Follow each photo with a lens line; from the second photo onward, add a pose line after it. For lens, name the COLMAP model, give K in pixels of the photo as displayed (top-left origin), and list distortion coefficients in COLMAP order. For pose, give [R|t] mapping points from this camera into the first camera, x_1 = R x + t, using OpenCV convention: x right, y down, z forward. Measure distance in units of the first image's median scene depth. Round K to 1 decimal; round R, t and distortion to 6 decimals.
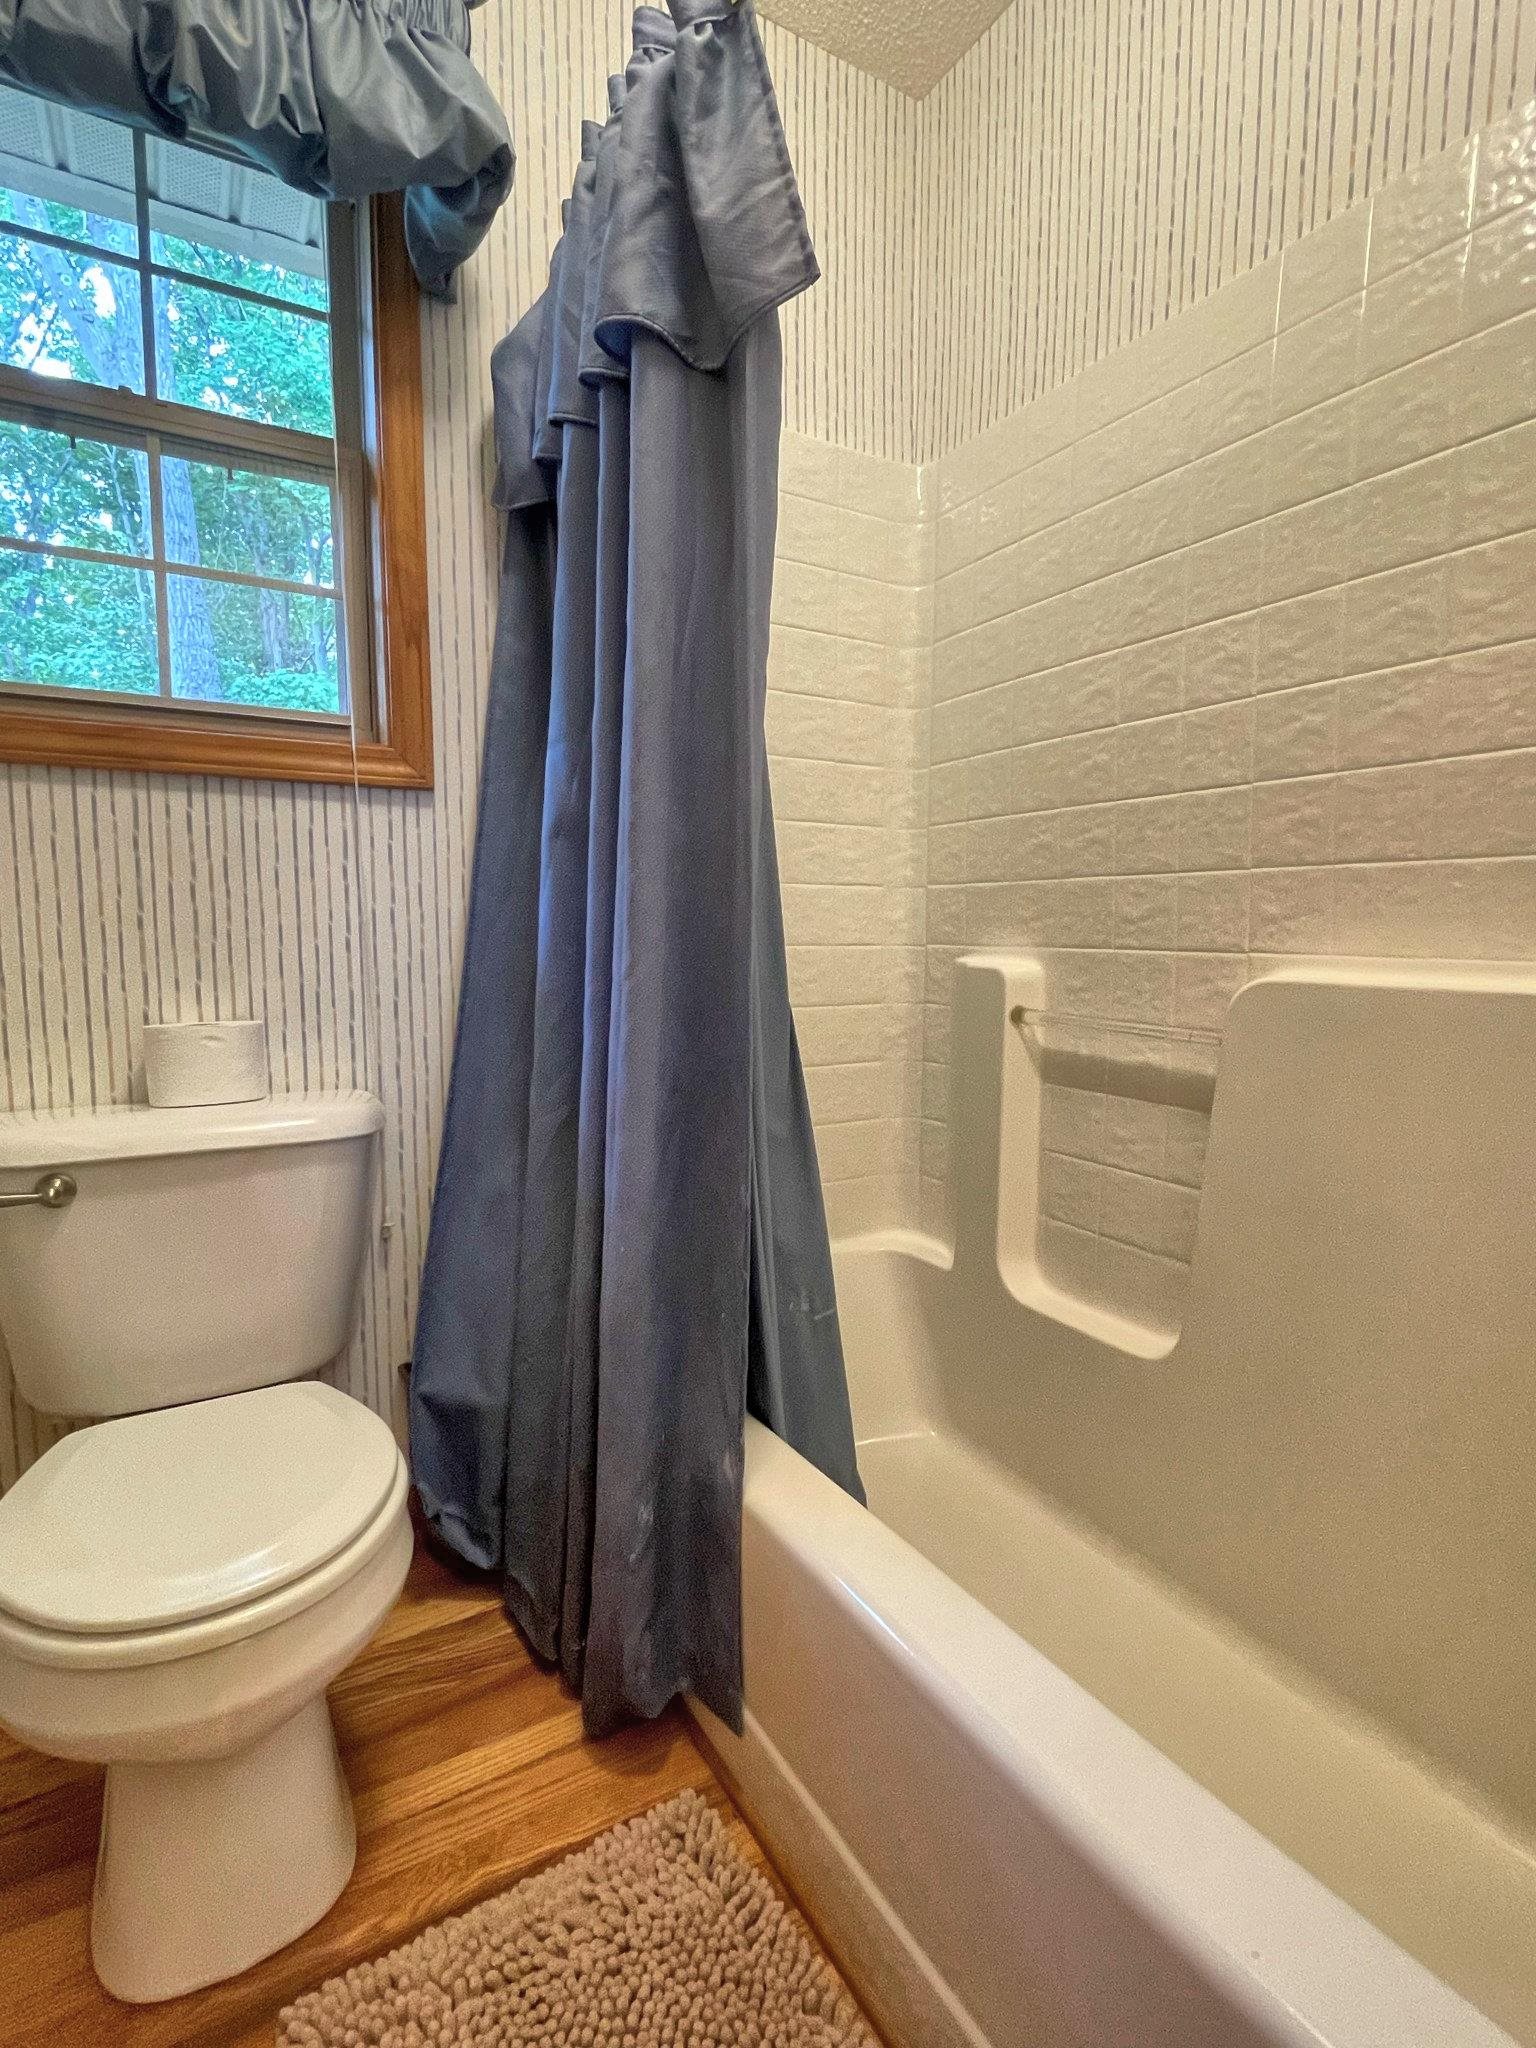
lens RADIAL K [[999.8, 0, 770.3], [0, 999.8, 1030.7], [0, 0, 1]] dist [-0.009676, 0.000514]
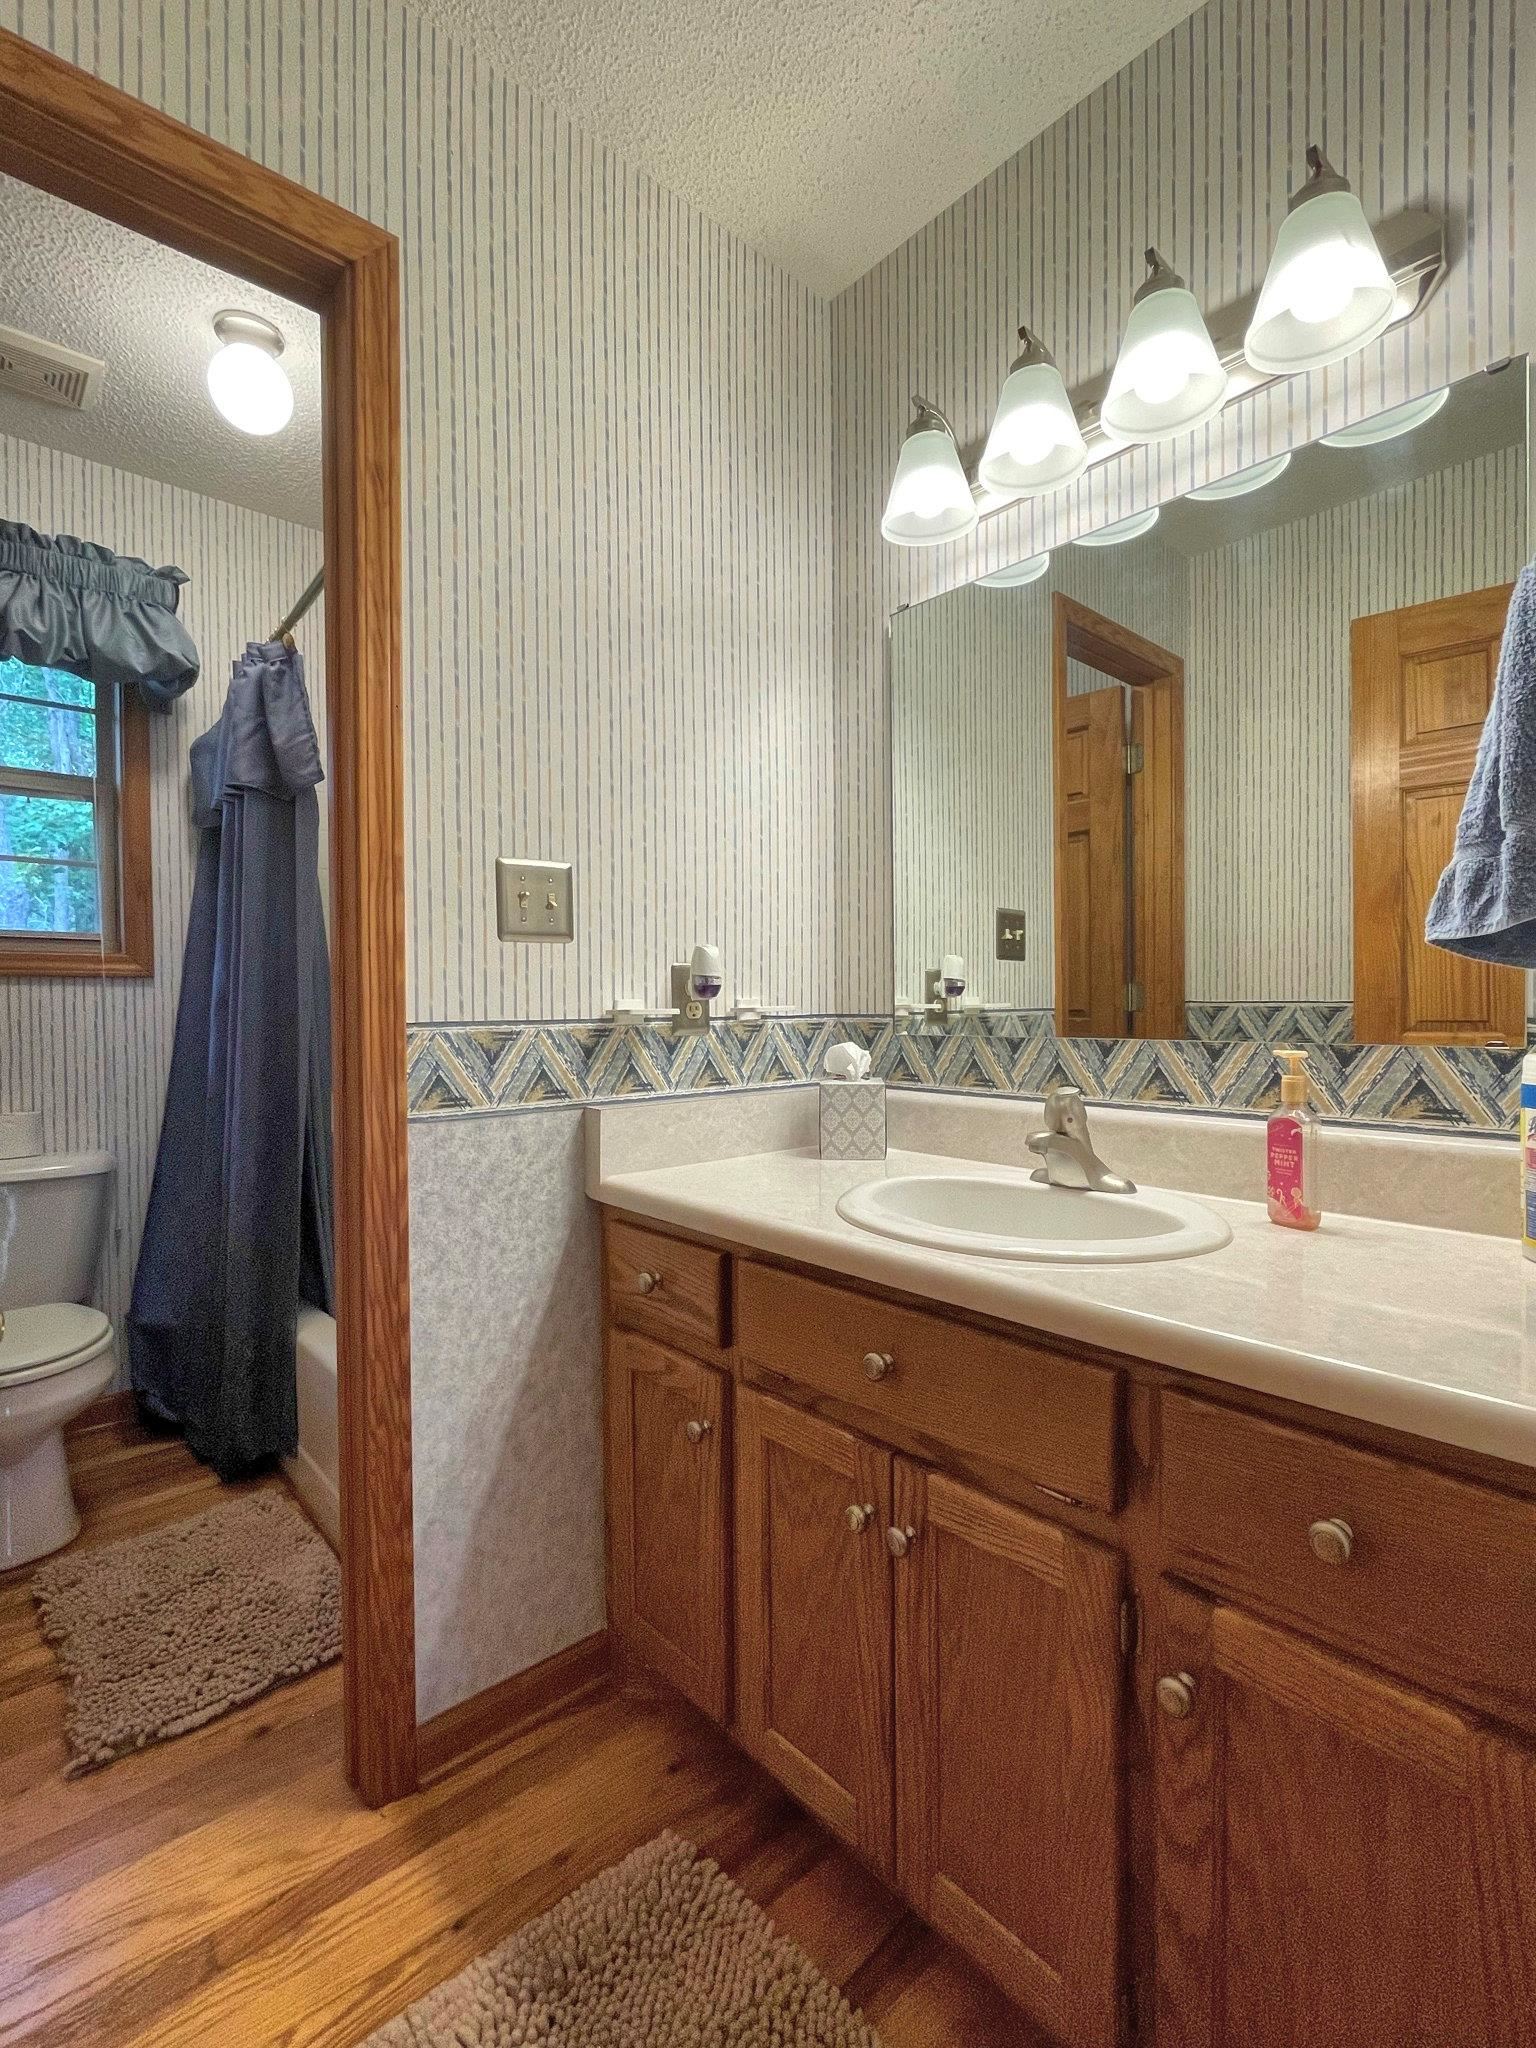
lens RADIAL K [[926.3, 0, 761.1], [0, 926.3, 1034.1], [0, 0, 1]] dist [-0.002866, 0.000043]
pose [[0.980739, -0.011875, 0.194961, 0.444286], [0.027380, 0.996653, -0.077028, 0.016515], [-0.193393, 0.080883, 0.977782, -0.897866]]
